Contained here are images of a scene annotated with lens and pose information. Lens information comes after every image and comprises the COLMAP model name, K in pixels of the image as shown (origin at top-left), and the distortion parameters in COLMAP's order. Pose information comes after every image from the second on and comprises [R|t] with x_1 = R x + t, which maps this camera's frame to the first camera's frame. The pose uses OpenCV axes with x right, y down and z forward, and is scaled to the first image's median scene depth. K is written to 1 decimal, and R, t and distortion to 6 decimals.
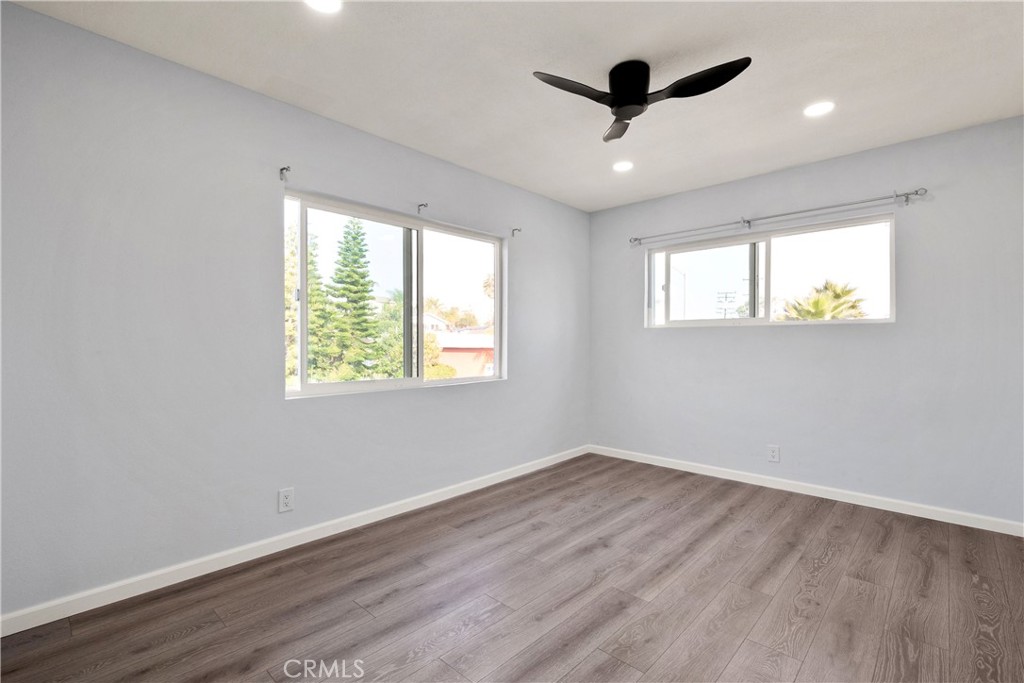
lens RADIAL K [[449.7, 0, 510.0], [0, 449.7, 345.6], [0, 0, 1]] dist [0.001507, 0.000338]
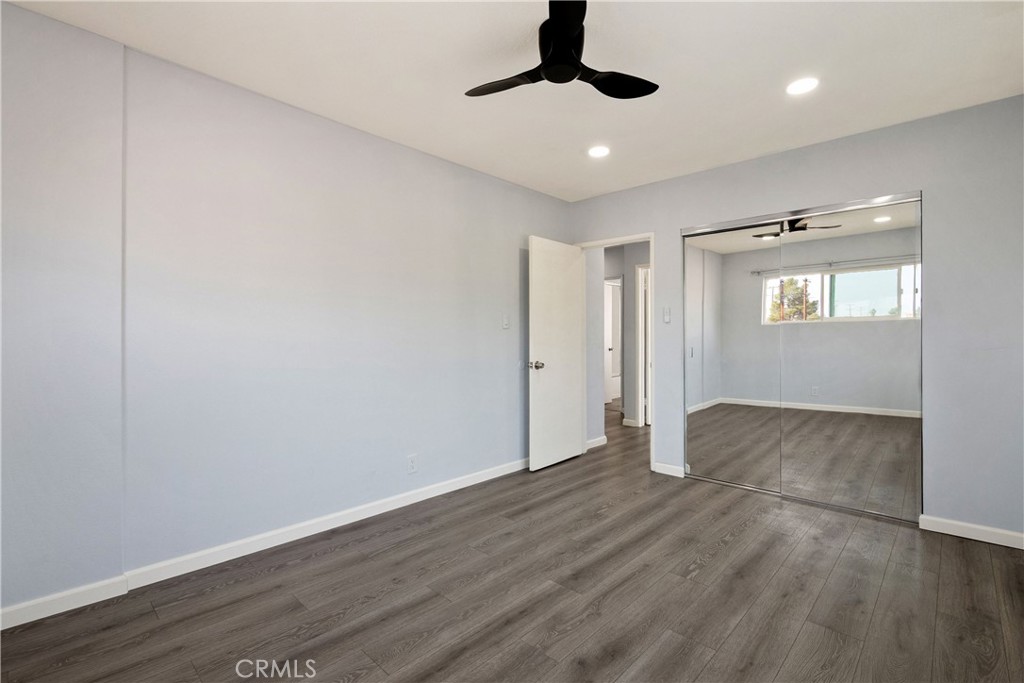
lens RADIAL K [[449.7, 0, 510.0], [0, 449.7, 345.6], [0, 0, 1]] dist [0.001507, 0.000338]
pose [[-0.999843, -0.000752, 0.017690, 0.352132], [-0.000323, 0.999706, 0.024234, -0.016153], [-0.017703, 0.024225, -0.999550, 1.886262]]
